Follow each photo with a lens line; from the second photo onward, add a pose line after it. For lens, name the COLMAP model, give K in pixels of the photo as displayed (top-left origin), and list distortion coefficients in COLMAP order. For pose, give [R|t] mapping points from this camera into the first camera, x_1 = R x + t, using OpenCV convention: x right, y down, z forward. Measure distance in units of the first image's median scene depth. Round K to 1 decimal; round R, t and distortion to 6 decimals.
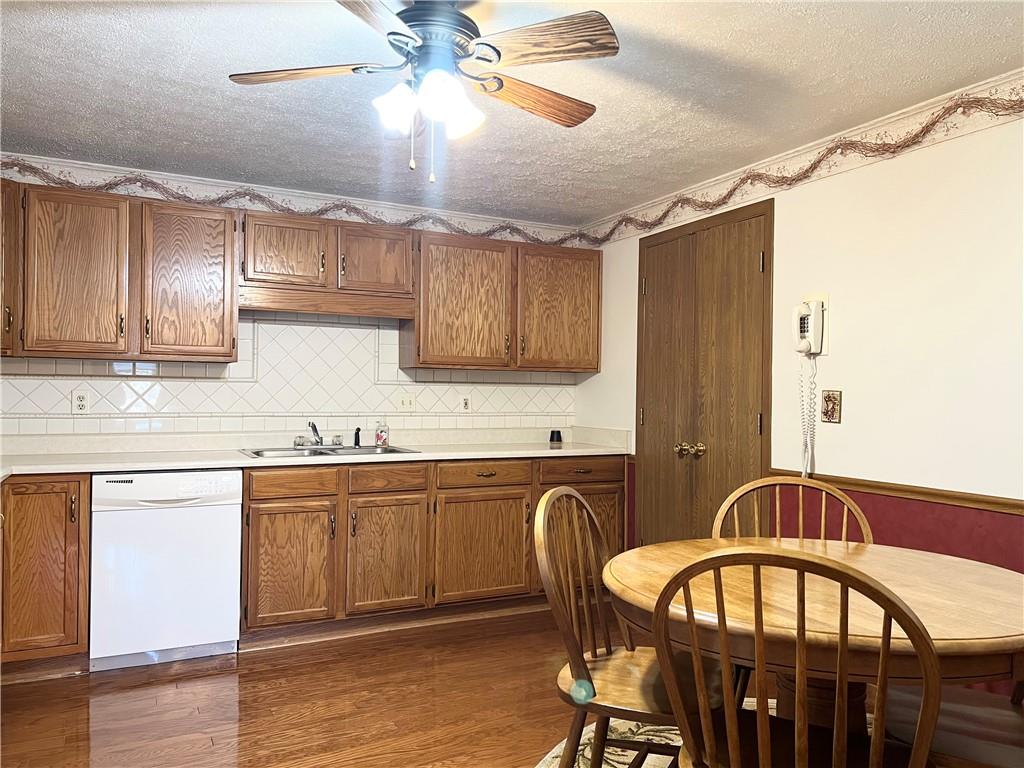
lens RADIAL K [[811.7, 0, 515.0], [0, 811.7, 373.8], [0, 0, 1]] dist [0.063709, -0.085356]
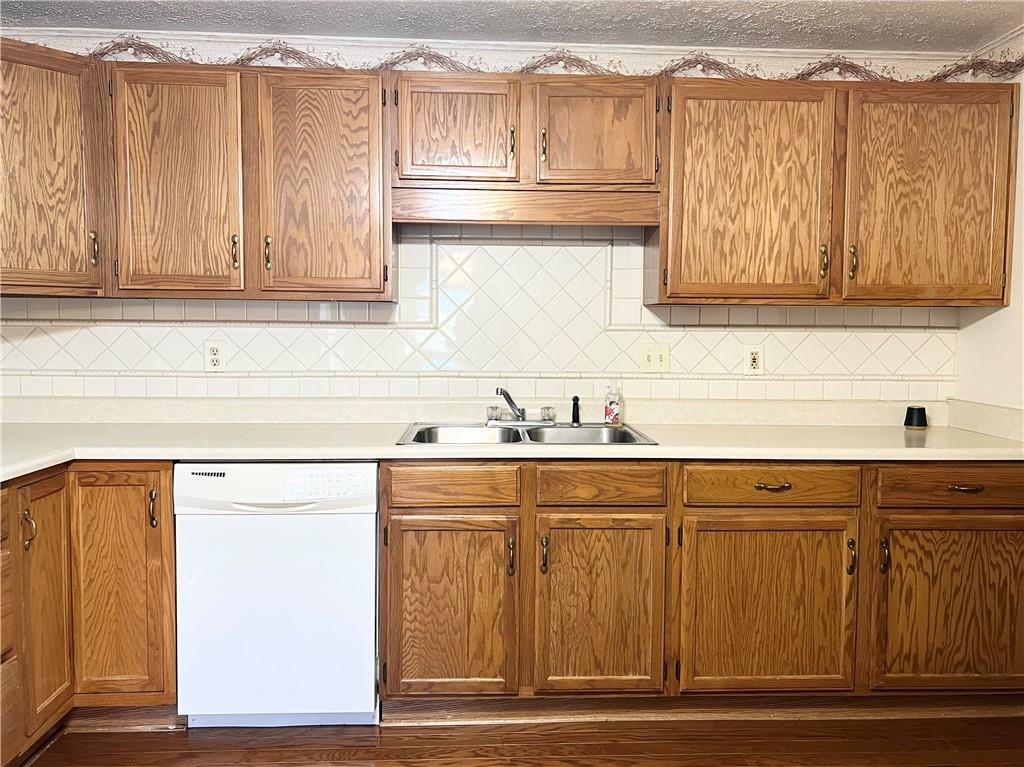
lens RADIAL K [[811.7, 0, 515.0], [0, 811.7, 373.3], [0, 0, 1]] dist [0.063709, -0.085356]
pose [[0.908013, 0.020495, -0.418439, 0.040684], [0.013223, 0.996903, 0.077522, -0.004684], [0.418732, -0.075924, 0.904930, 0.405451]]
